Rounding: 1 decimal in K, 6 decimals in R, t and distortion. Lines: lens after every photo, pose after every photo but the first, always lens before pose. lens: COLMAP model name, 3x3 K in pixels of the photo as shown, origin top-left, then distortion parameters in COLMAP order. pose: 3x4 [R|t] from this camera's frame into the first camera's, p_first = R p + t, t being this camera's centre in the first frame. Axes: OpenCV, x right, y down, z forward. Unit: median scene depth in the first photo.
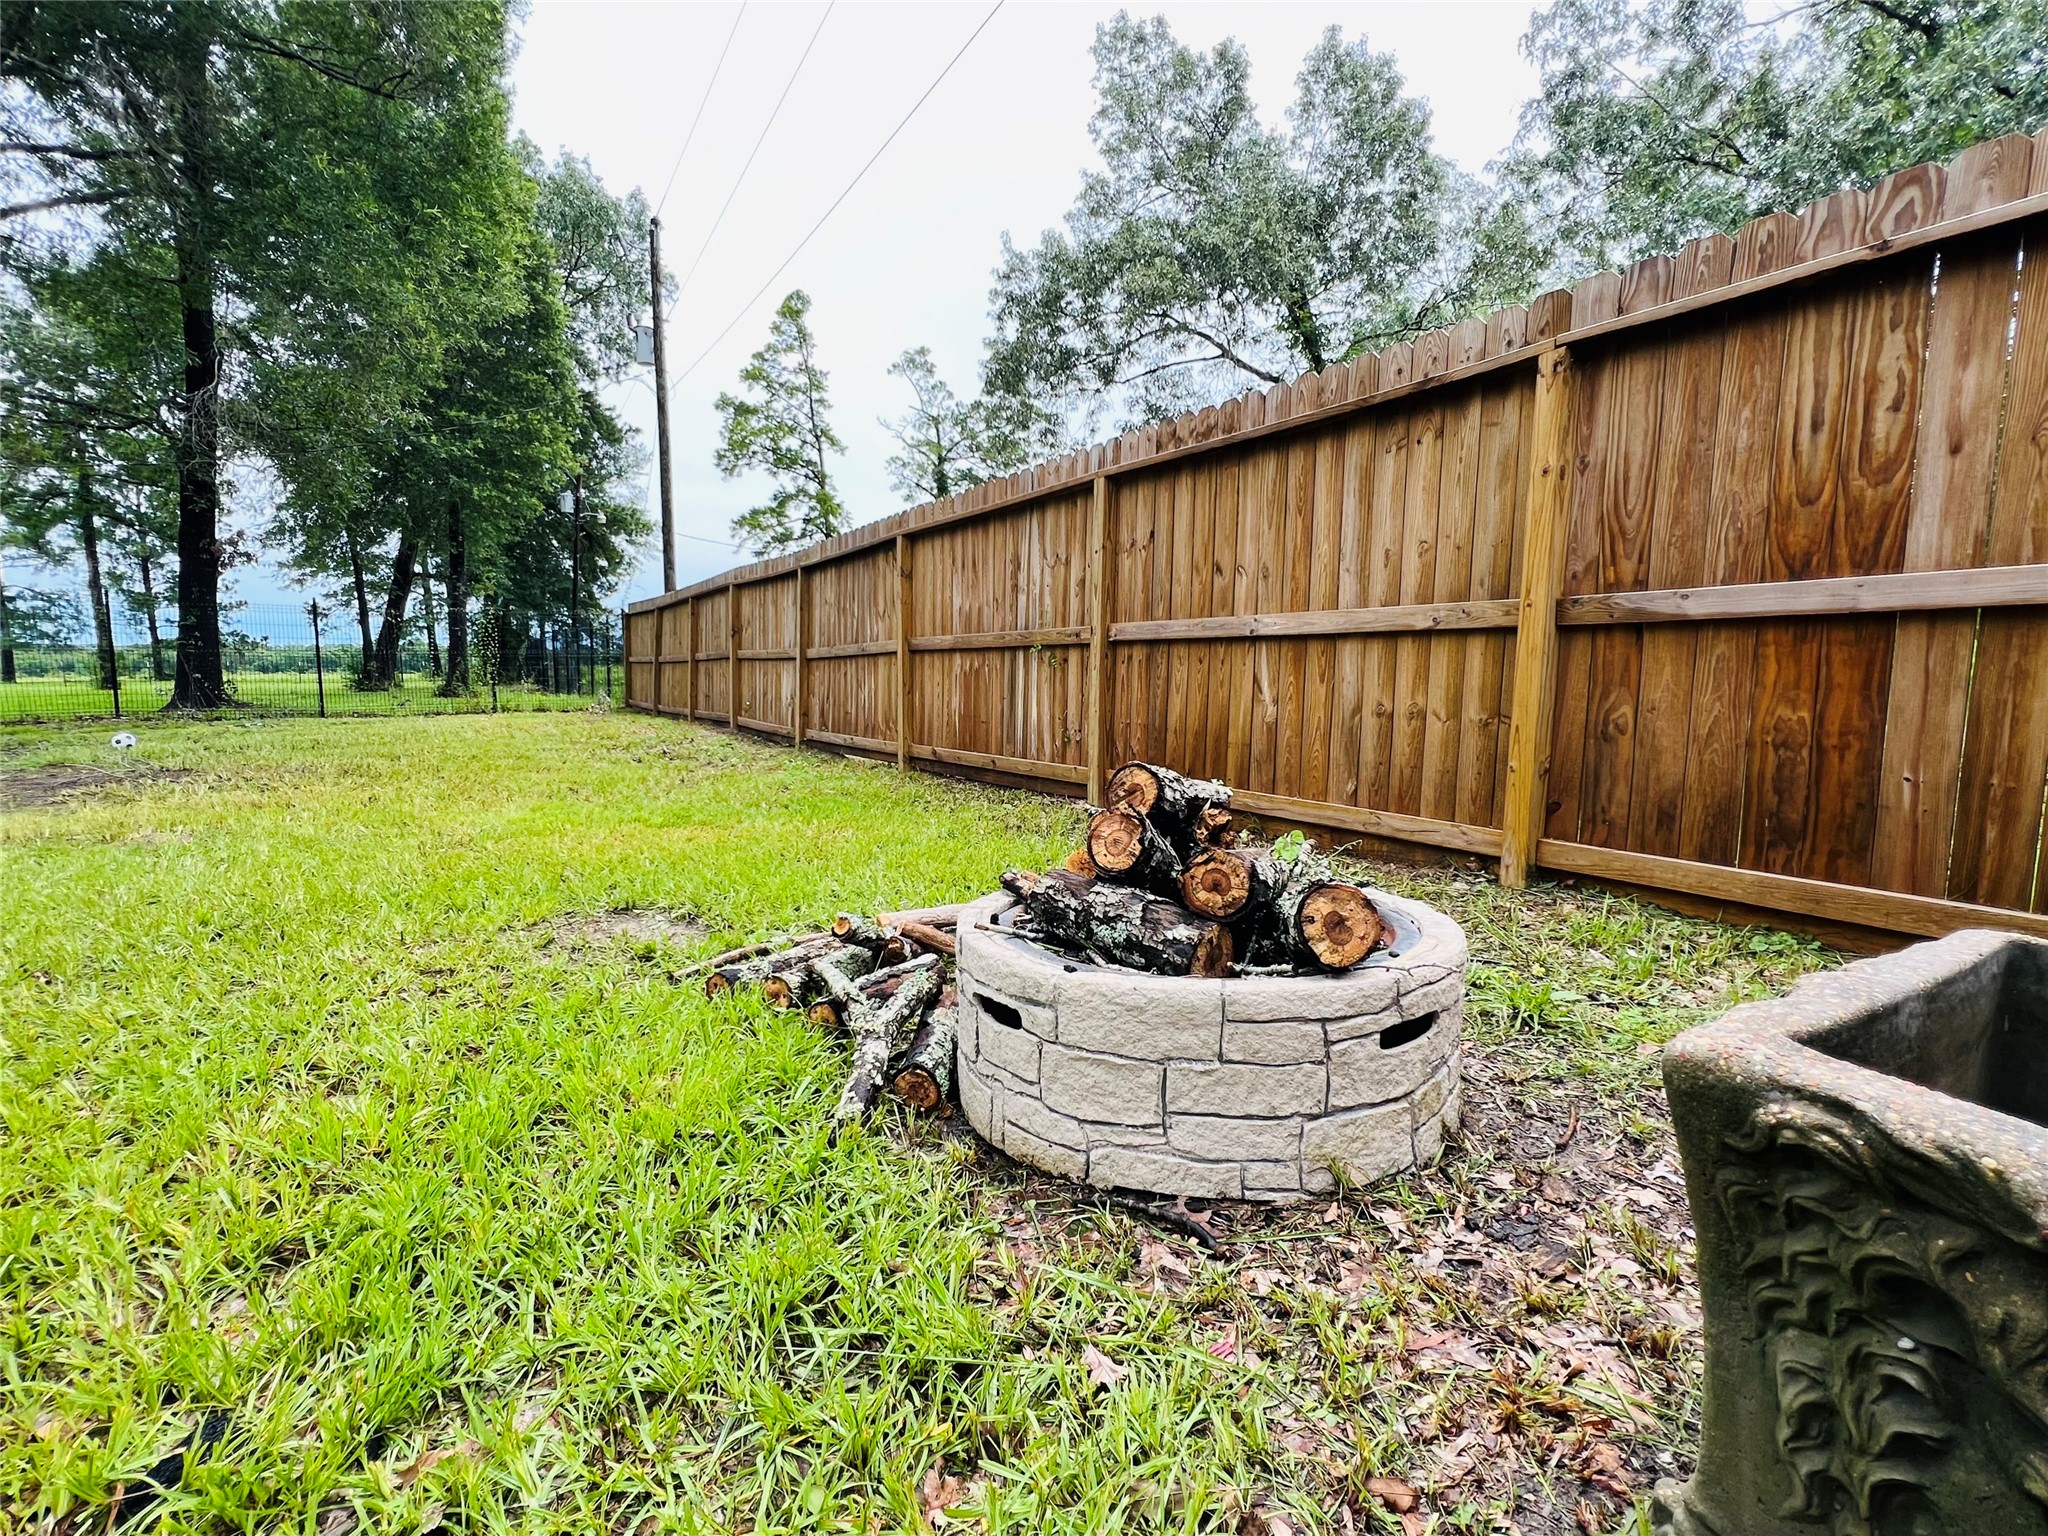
lens RADIAL K [[816.7, 0, 1034.0], [0, 816.7, 771.0], [0, 0, 1]] dist [-0.000705, 0.000319]
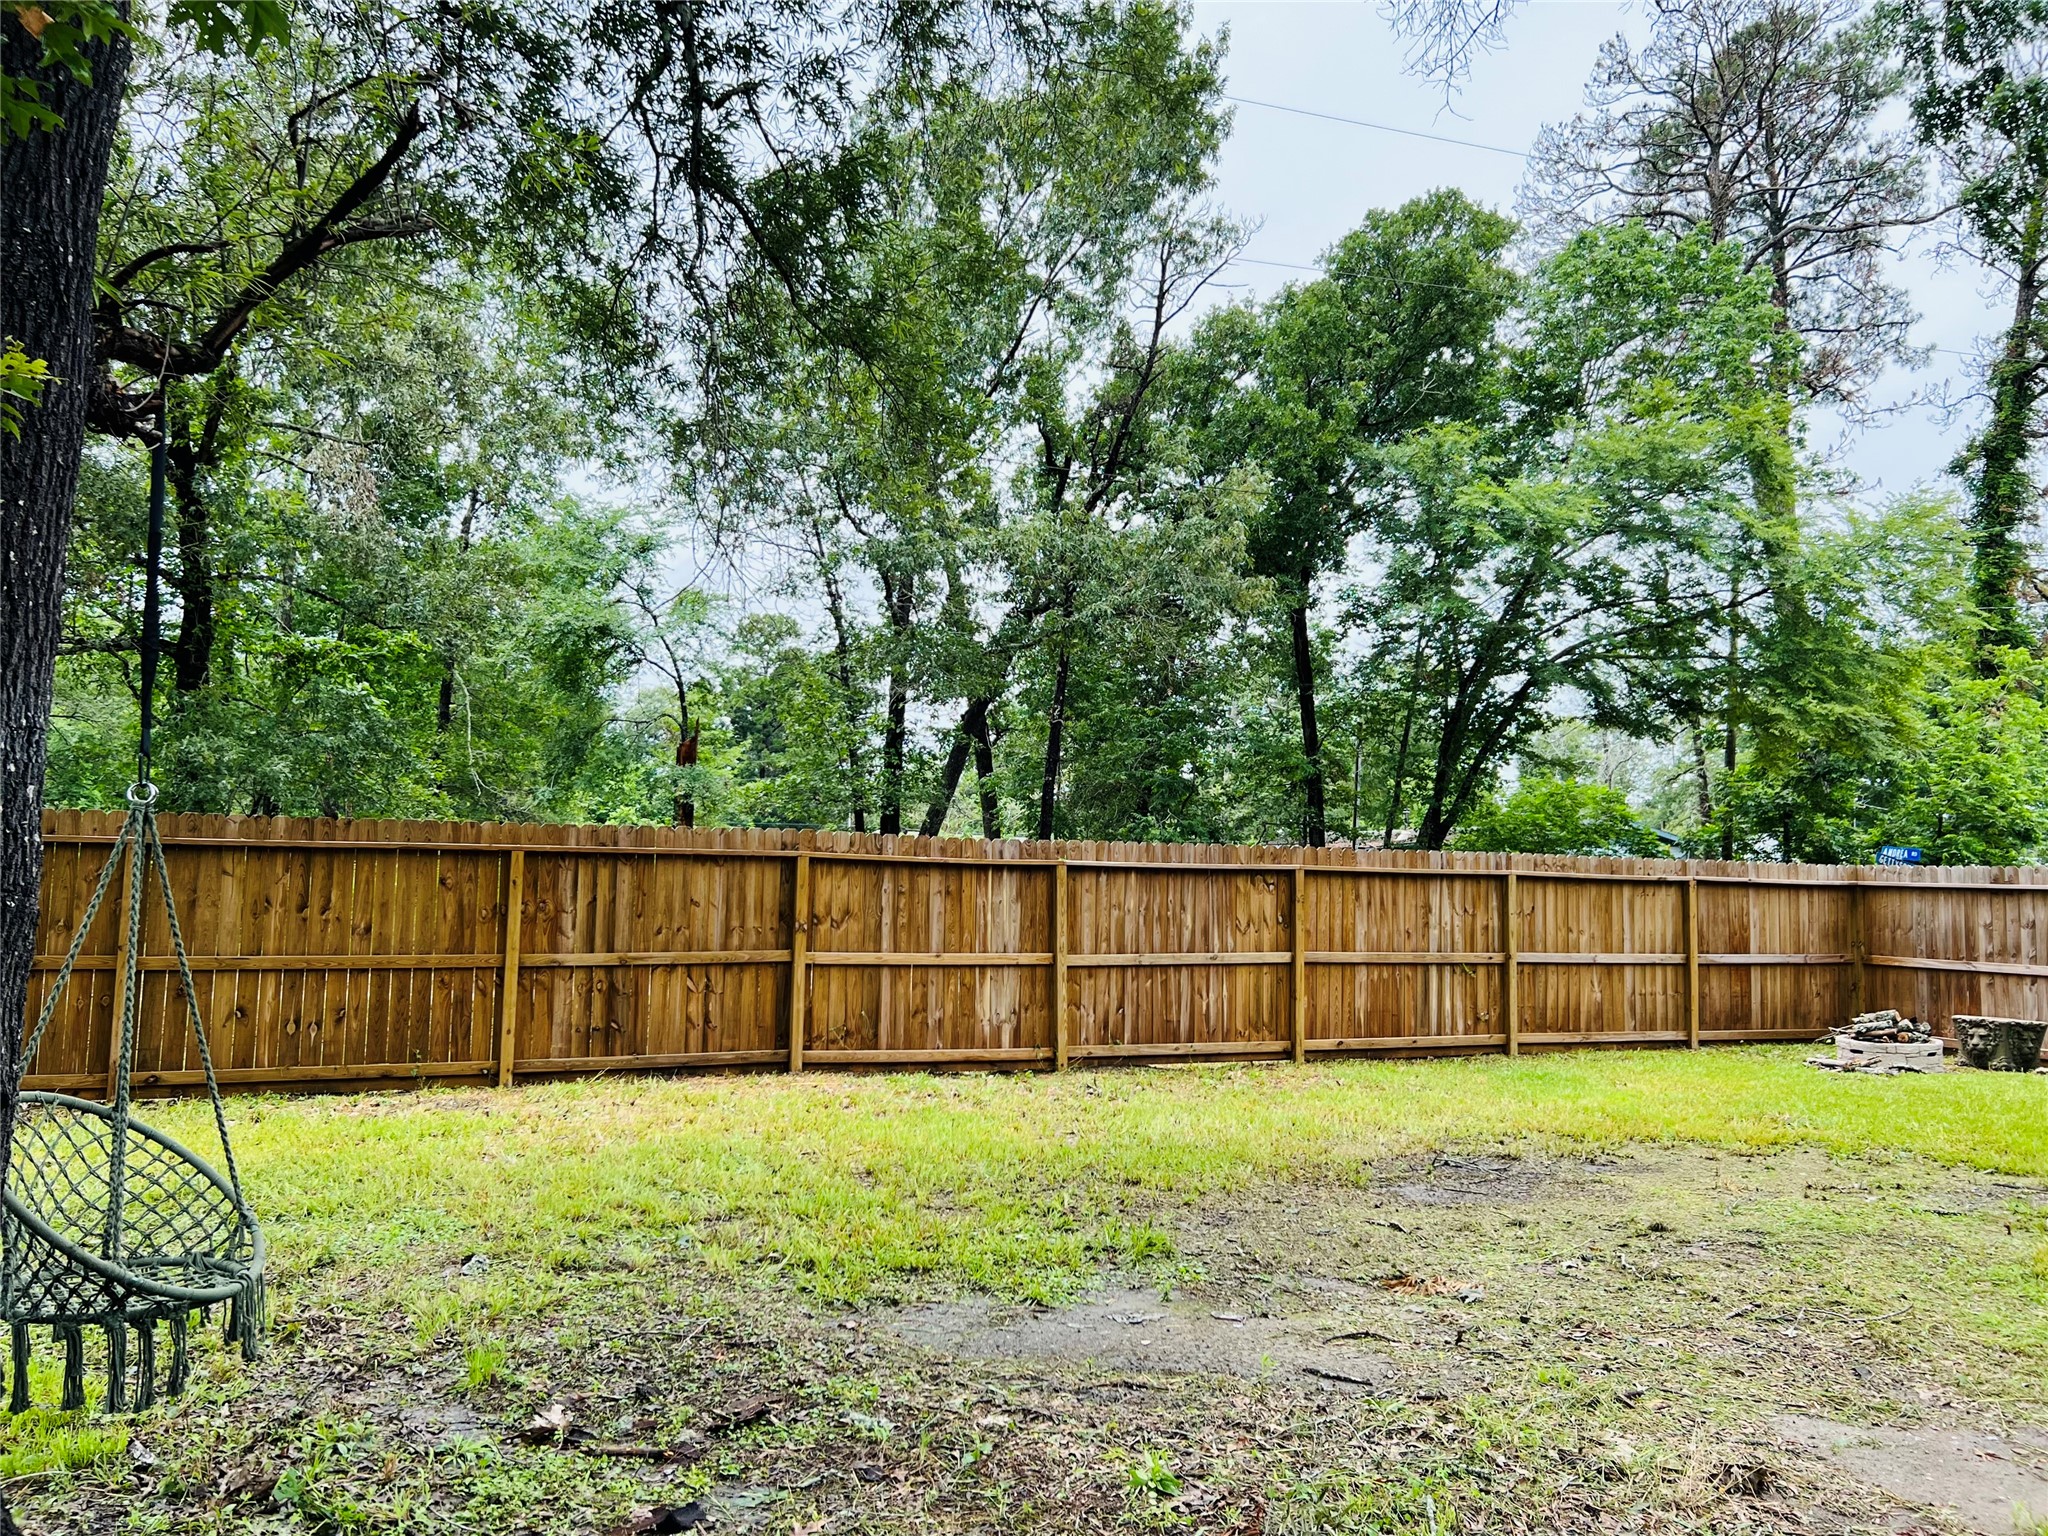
lens RADIAL K [[1584.1, 0, 1024.0], [0, 1584.1, 768.0], [0, 0, 1]] dist [0.074488, -0.093809]
pose [[0.262137, 0.043222, 0.964062, -5.098804], [0.091436, 0.993390, -0.069399, -0.618366], [-0.960689, 0.106342, 0.256452, 1.518683]]
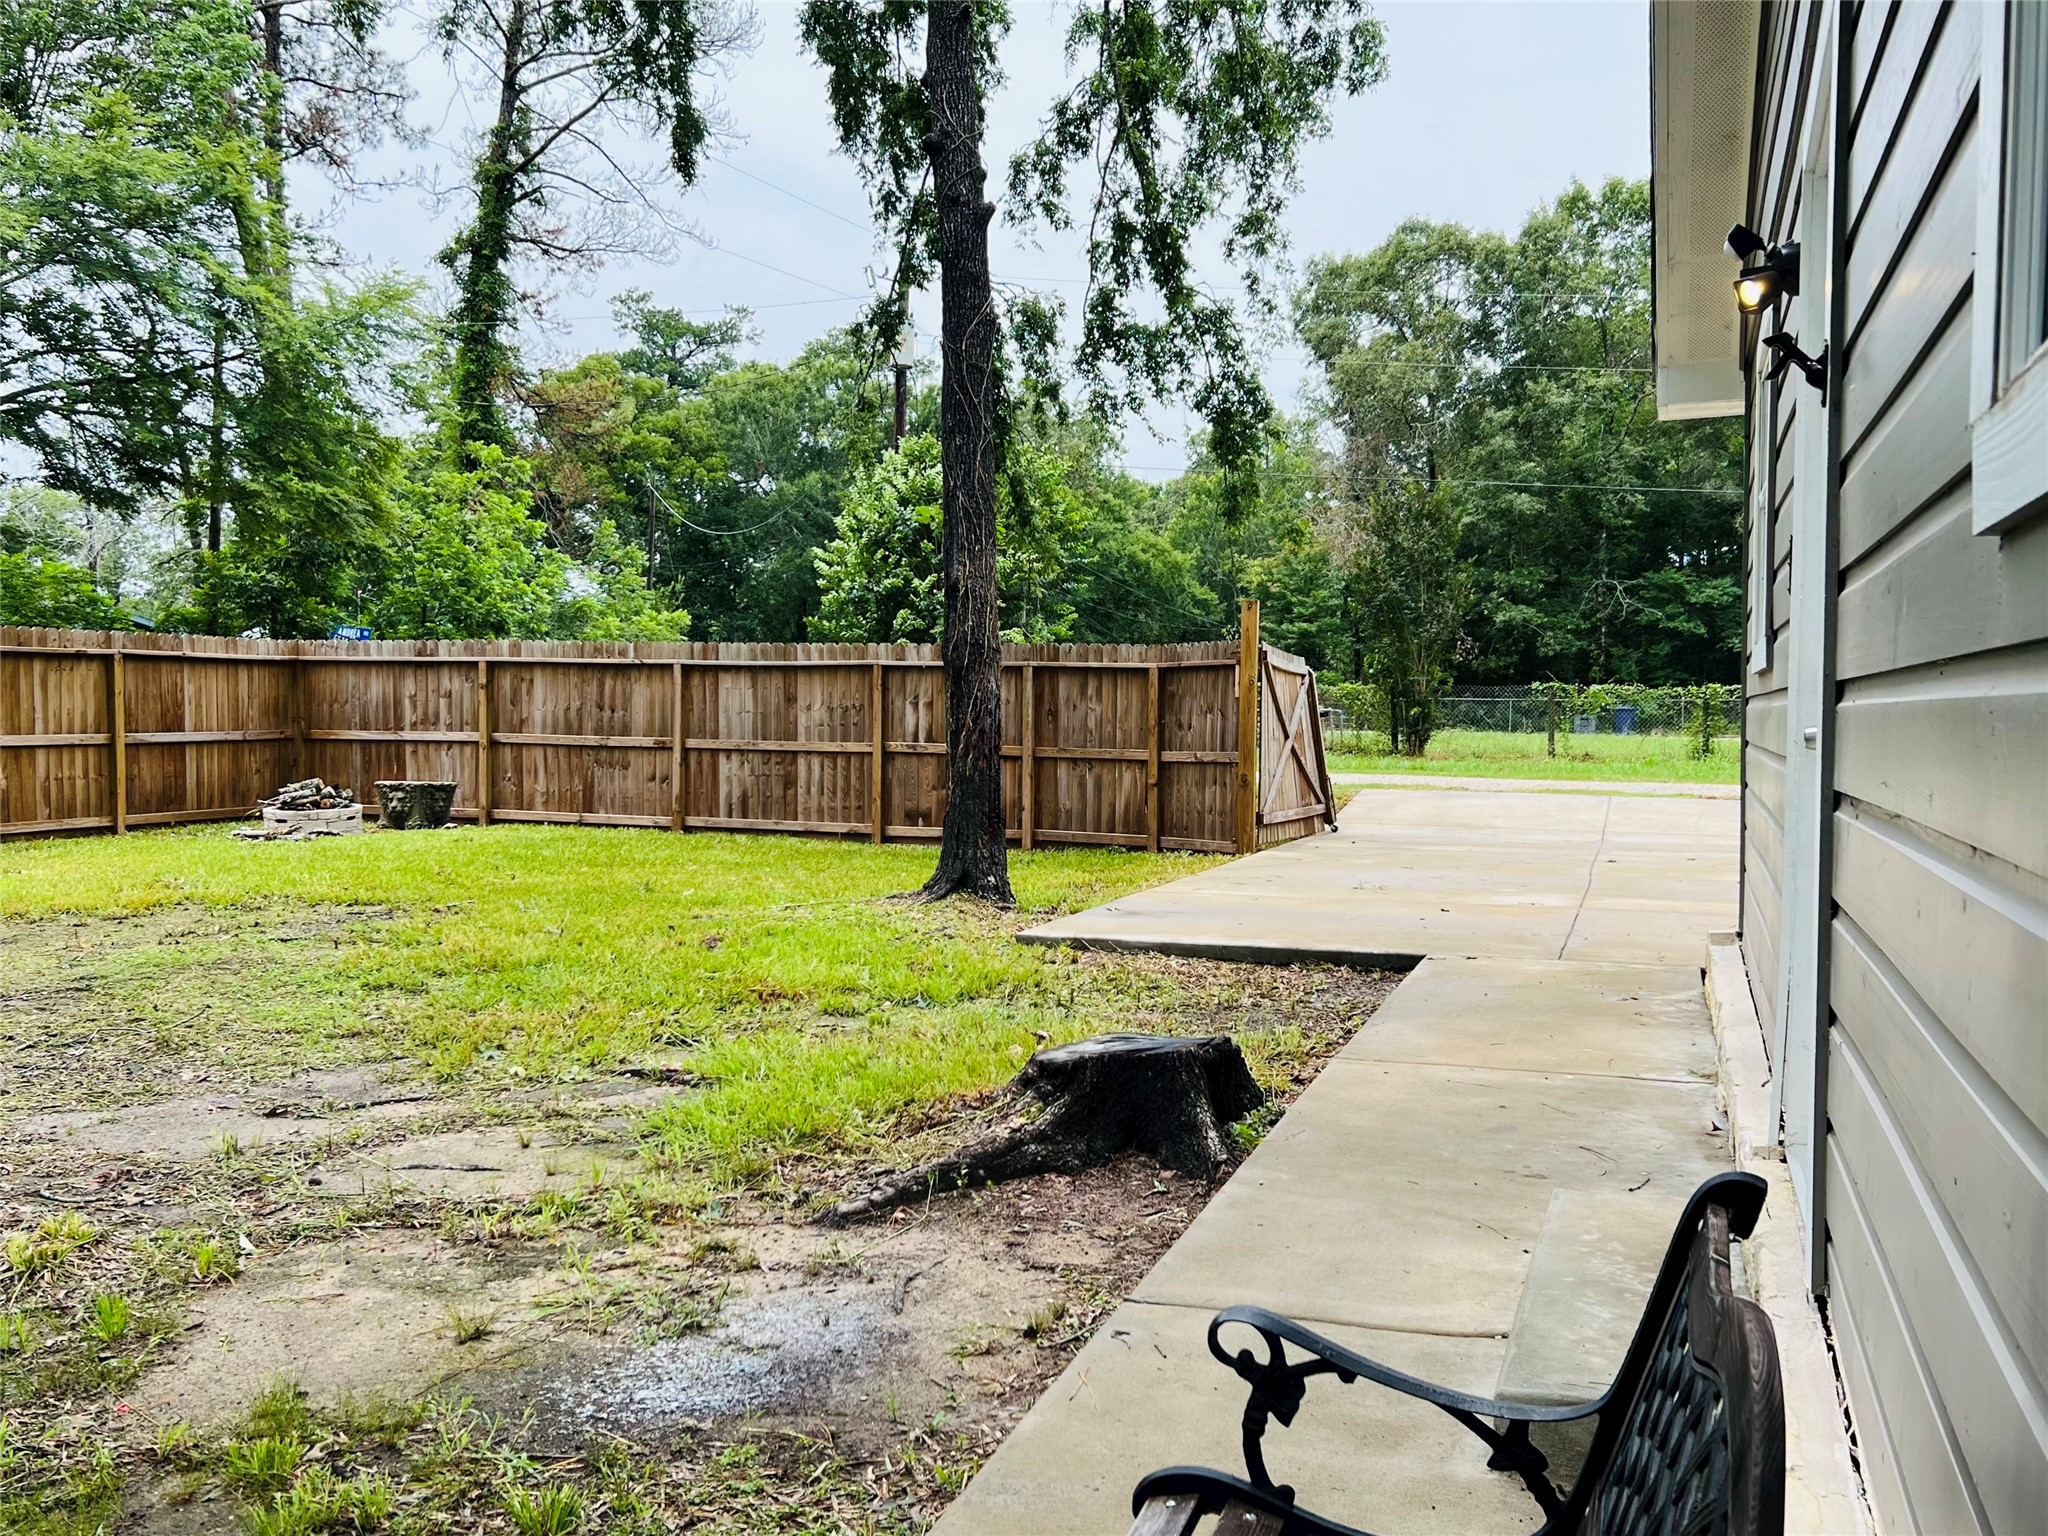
lens RADIAL K [[1738.4, 0, 1050.8], [0, 1738.4, 773.3], [0, 0, 1]] dist [0.004256, 0.009705]
pose [[-0.542451, -0.064547, 0.837604, -5.394771], [0.071467, 0.989884, 0.122566, -0.503000], [-0.837042, 0.126346, -0.532350, 1.286018]]
